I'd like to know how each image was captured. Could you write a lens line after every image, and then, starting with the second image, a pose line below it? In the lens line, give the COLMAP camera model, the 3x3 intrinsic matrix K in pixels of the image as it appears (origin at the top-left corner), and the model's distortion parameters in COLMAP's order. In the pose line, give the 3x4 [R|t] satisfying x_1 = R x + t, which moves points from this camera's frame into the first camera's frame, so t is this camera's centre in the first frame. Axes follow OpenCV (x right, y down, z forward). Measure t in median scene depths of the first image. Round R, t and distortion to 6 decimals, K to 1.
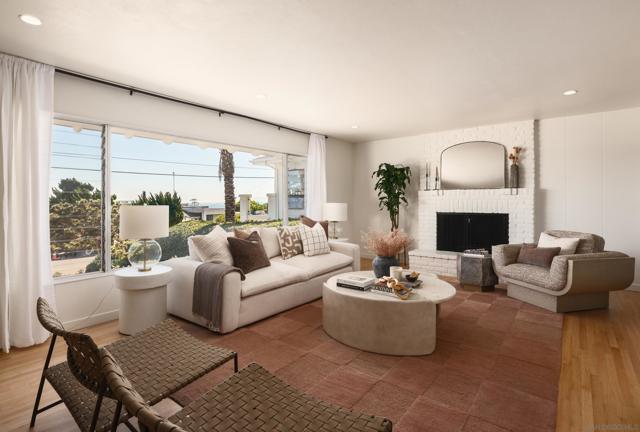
lens RADIAL K [[322.7, 0, 320.1], [0, 322.7, 204.2], [0, 0, 1]] dist [0.001348, 0.000387]
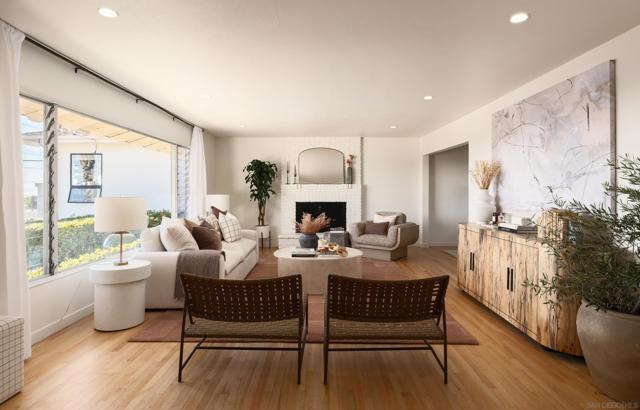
lens RADIAL K [[343.9, 0, 320.0], [0, 343.9, 205.0], [0, 0, 1]] dist [0.002630, 0.000679]
pose [[0.787697, -0.020245, 0.615730, -0.427721], [0.004920, 0.999635, 0.026574, 0.001733], [-0.616043, -0.017902, 0.787509, -0.106792]]
